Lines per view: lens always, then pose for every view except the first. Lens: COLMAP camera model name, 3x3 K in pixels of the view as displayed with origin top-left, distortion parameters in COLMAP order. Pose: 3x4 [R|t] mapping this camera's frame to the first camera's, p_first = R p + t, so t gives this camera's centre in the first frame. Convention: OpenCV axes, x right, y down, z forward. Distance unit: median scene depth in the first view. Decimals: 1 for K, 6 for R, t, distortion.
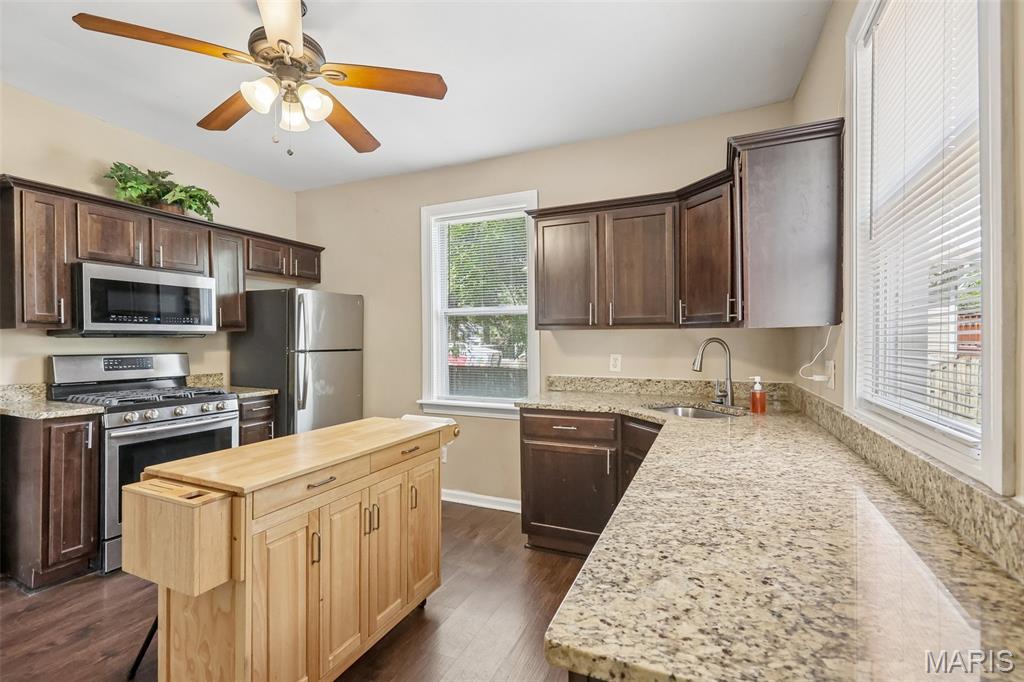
lens RADIAL K [[457.7, 0, 509.0], [0, 457.7, 343.2], [0, 0, 1]] dist [-0.000472, 0.000602]
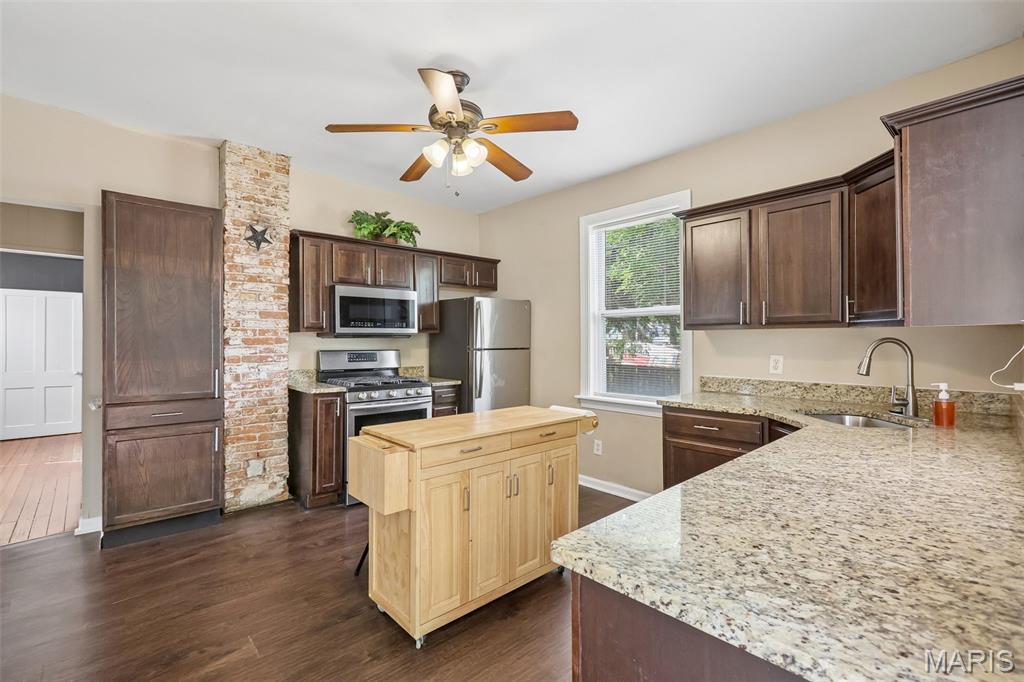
lens RADIAL K [[457.7, 0, 509.0], [0, 457.7, 343.2], [0, 0, 1]] dist [-0.000472, 0.000602]
pose [[0.919520, 0.003671, -0.393027, 0.114674], [-0.003578, 0.999993, 0.000968, 0.000140], [0.393027, 0.000517, 0.919527, -0.086985]]
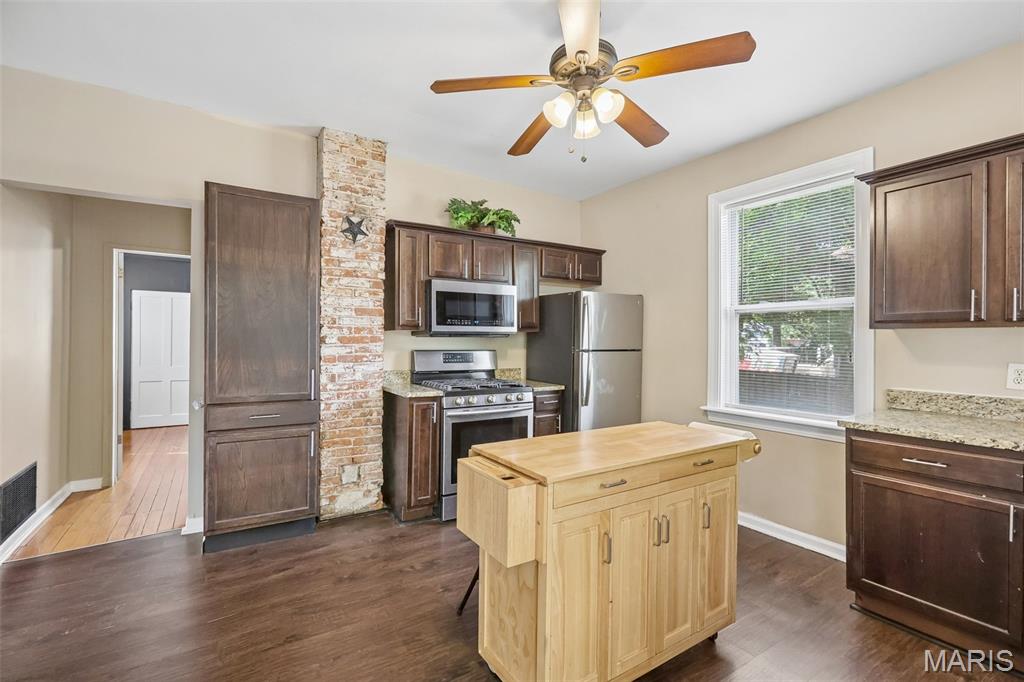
lens RADIAL K [[457.9, 0, 506.5], [0, 457.9, 344.2], [0, 0, 1]] dist [-0.000157, 0.000384]
pose [[0.836734, 0.011622, -0.547486, -0.036600], [-0.010922, 0.999930, 0.004534, 0.000135], [0.547500, 0.002186, 0.836803, 0.025370]]
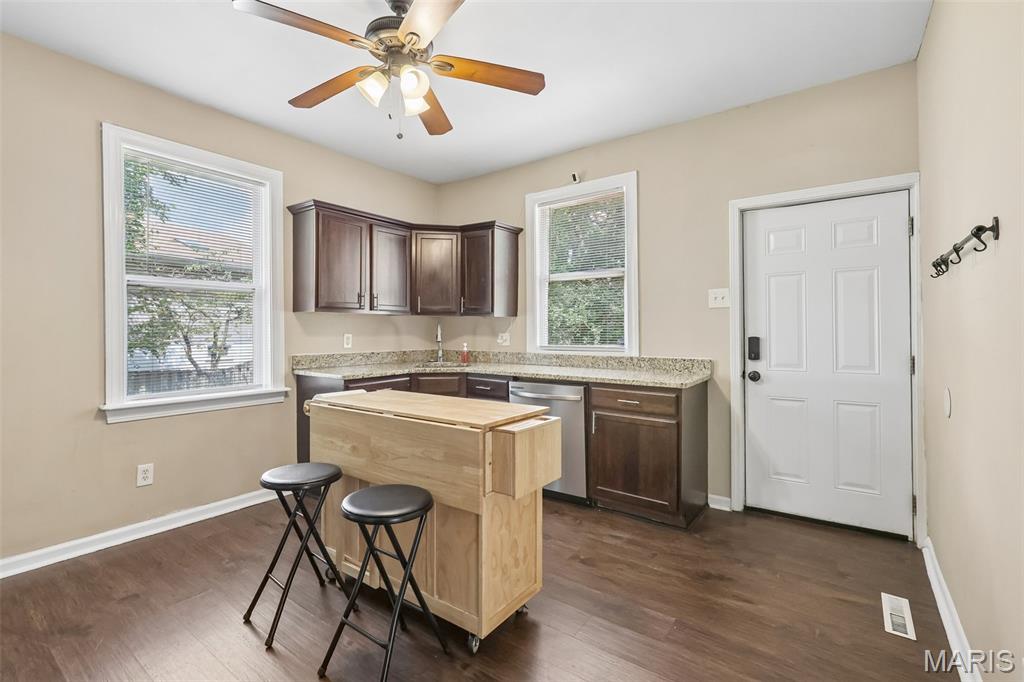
lens RADIAL K [[461.0, 0, 507.4], [0, 461.0, 333.3], [0, 0, 1]] dist [-0.000729, 0.000450]
pose [[0.208452, -0.003510, 0.978026, -1.035464], [0.005259, 0.999983, 0.002467, 0.025666], [-0.978019, 0.004629, 0.208466, 0.387329]]
